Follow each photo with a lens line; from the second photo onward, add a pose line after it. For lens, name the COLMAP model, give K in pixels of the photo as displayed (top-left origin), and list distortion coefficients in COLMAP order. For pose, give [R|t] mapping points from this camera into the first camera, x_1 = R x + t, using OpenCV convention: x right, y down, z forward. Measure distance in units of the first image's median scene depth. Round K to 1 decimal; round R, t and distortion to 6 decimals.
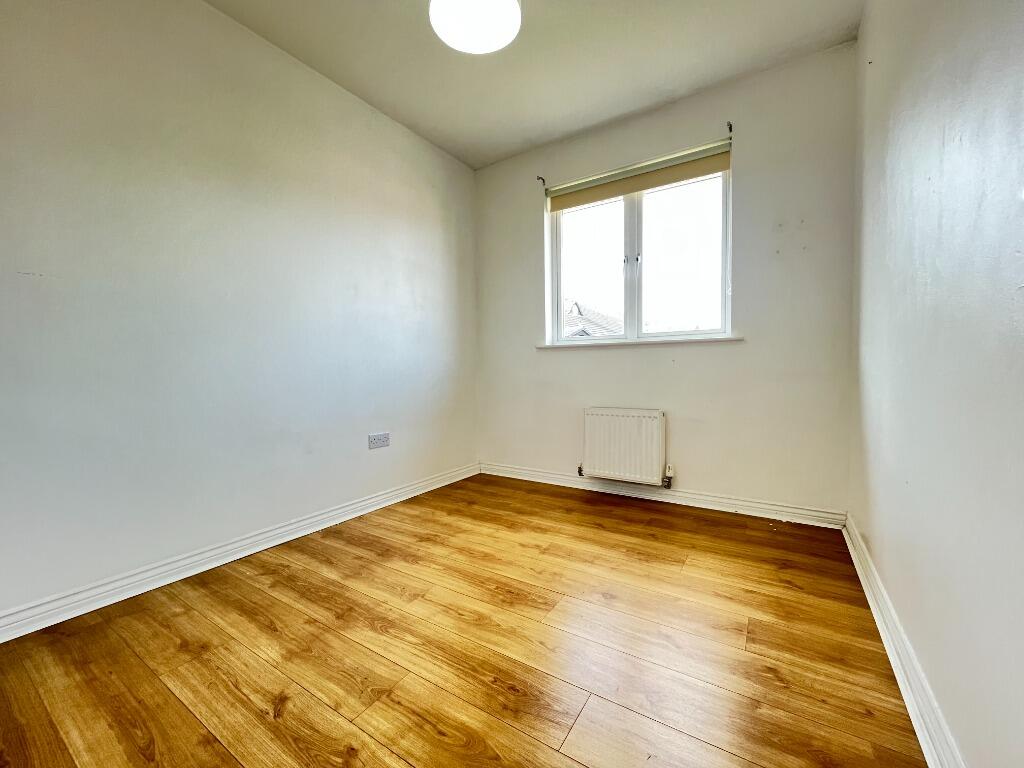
lens RADIAL K [[408.4, 0, 511.2], [0, 408.4, 391.4], [0, 0, 1]] dist [0.002050, 0.000167]
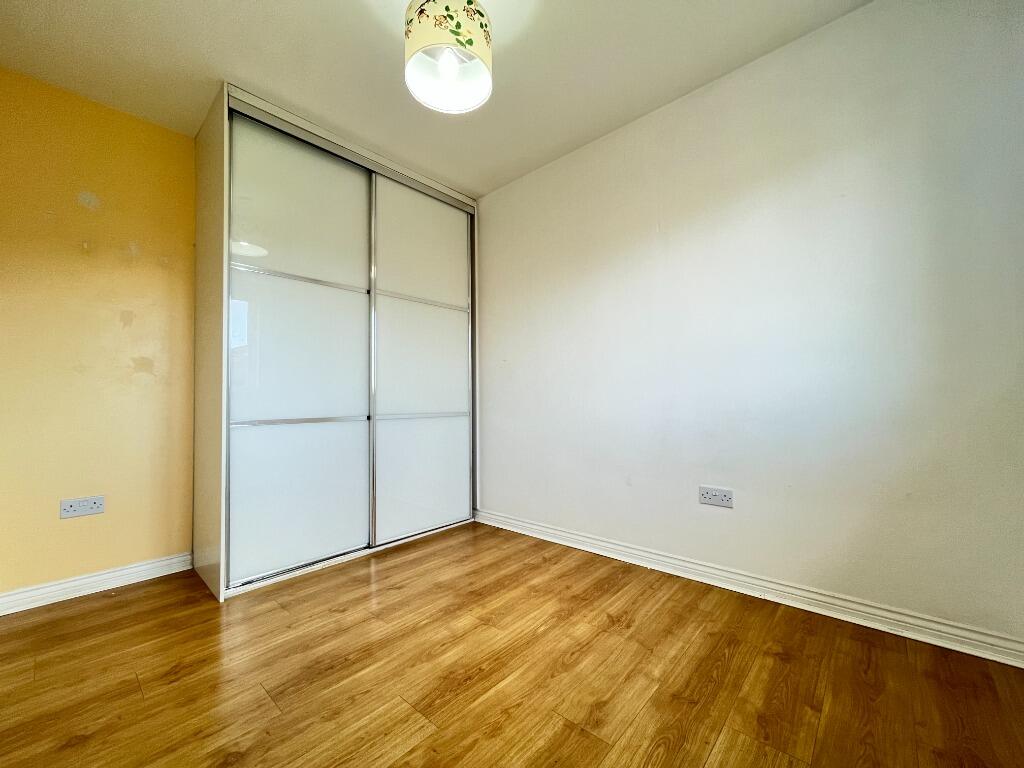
lens RADIAL K [[413.4, 0, 513.4], [0, 413.4, 387.0], [0, 0, 1]] dist [-0.001947, -0.000463]
pose [[-0.152275, -0.022827, -0.988074, 0.676976], [-0.040211, 0.999049, -0.016883, -0.074889], [0.987520, 0.037160, -0.153048, 0.983132]]
